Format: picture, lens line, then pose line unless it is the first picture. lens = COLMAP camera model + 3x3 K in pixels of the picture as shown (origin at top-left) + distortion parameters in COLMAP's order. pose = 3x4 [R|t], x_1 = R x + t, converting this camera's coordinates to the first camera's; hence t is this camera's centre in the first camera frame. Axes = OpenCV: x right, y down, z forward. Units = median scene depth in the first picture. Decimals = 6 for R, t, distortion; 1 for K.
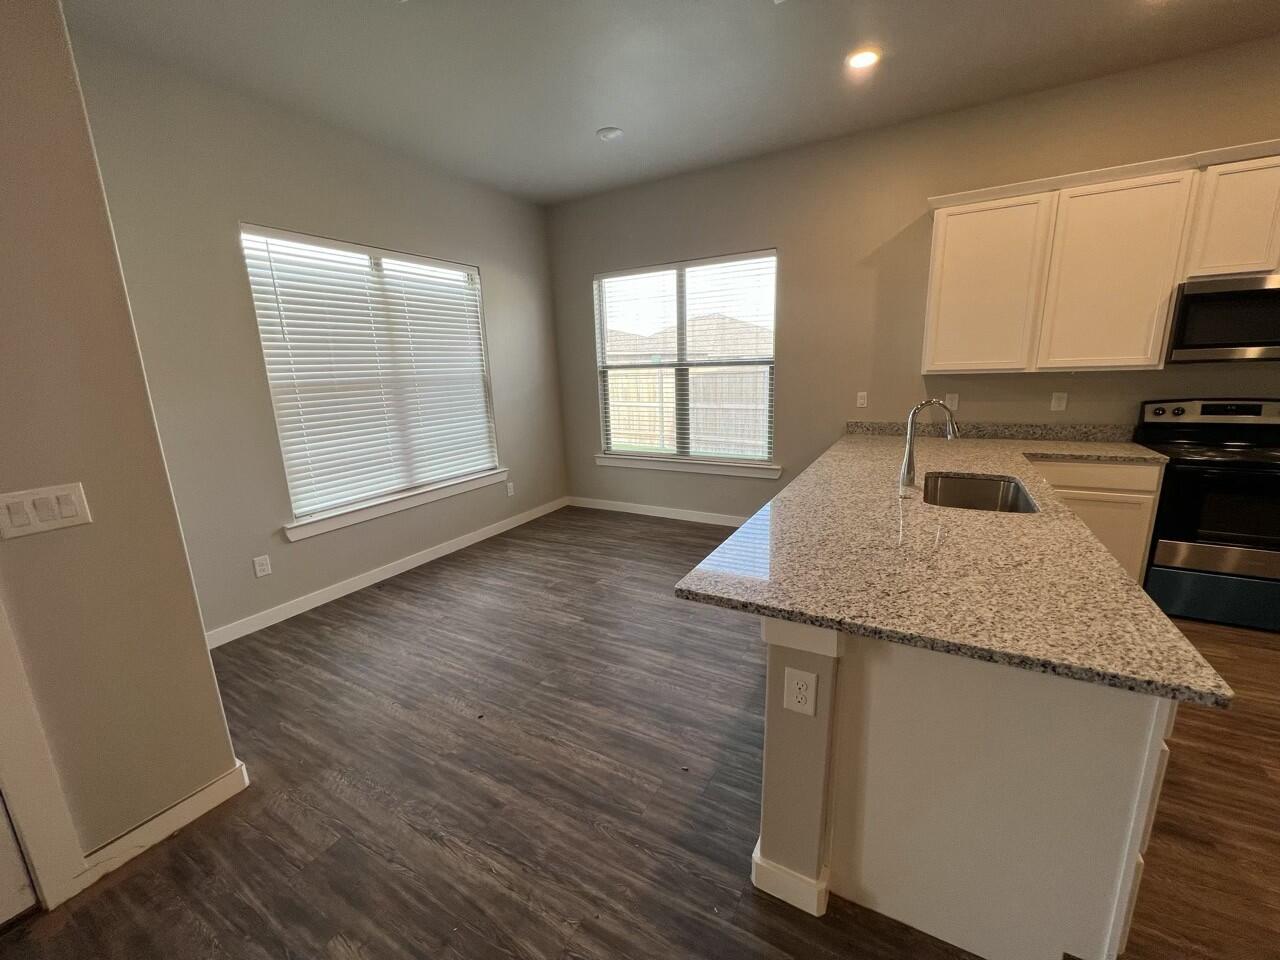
lens RADIAL K [[511.5, 0, 641.1], [0, 511.5, 479.9], [0, 0, 1]] dist [0.000135, -0.000682]
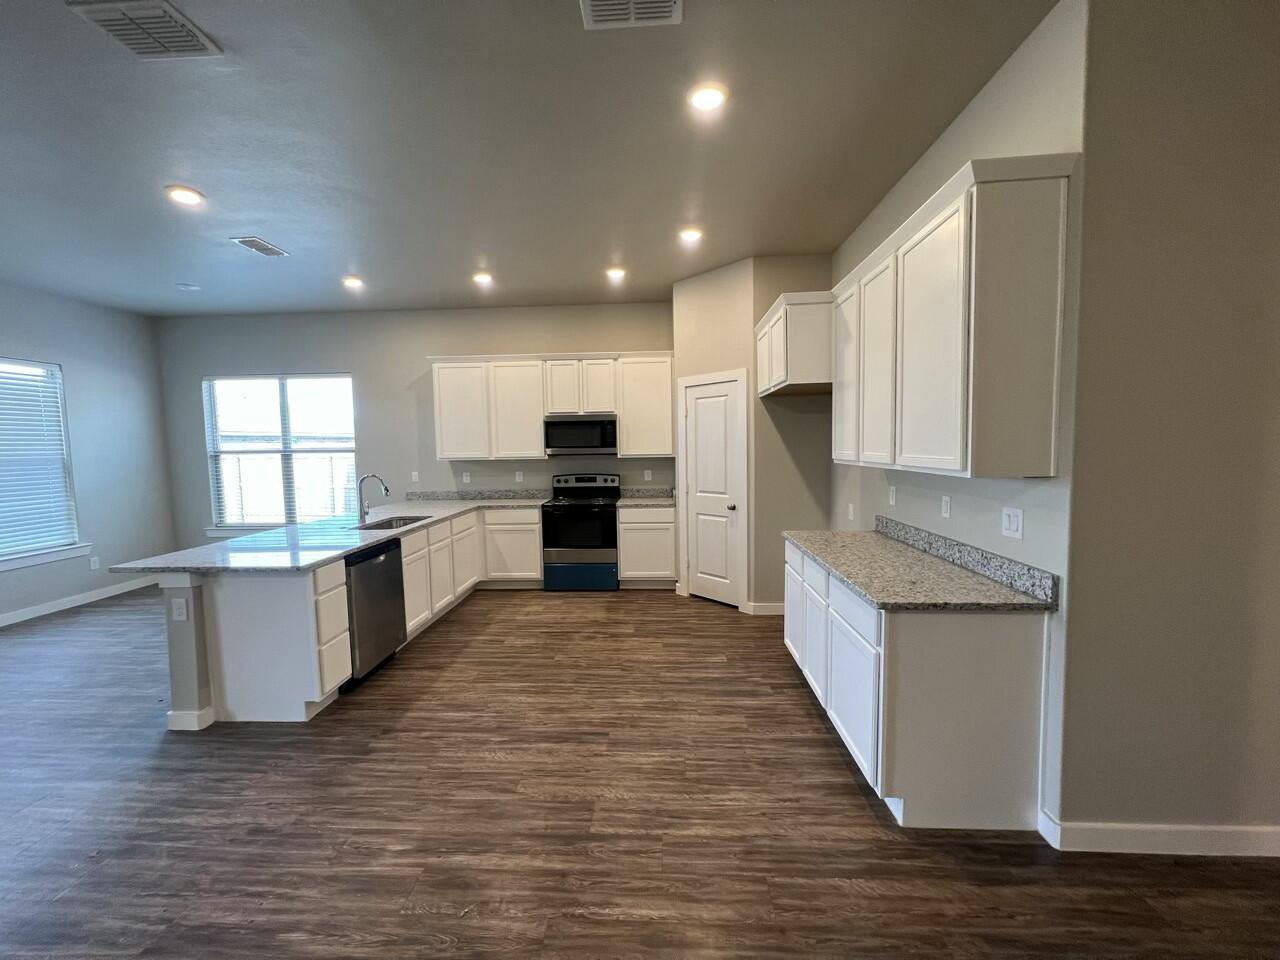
lens RADIAL K [[511.5, 0, 638.5], [0, 511.5, 480.5], [0, 0, 1]] dist [0.000135, -0.000682]
pose [[0.893441, -0.010560, 0.449056, 0.323197], [0.081857, 0.986811, -0.139657, 0.103703], [-0.441658, 0.161533, 0.882522, -0.539577]]
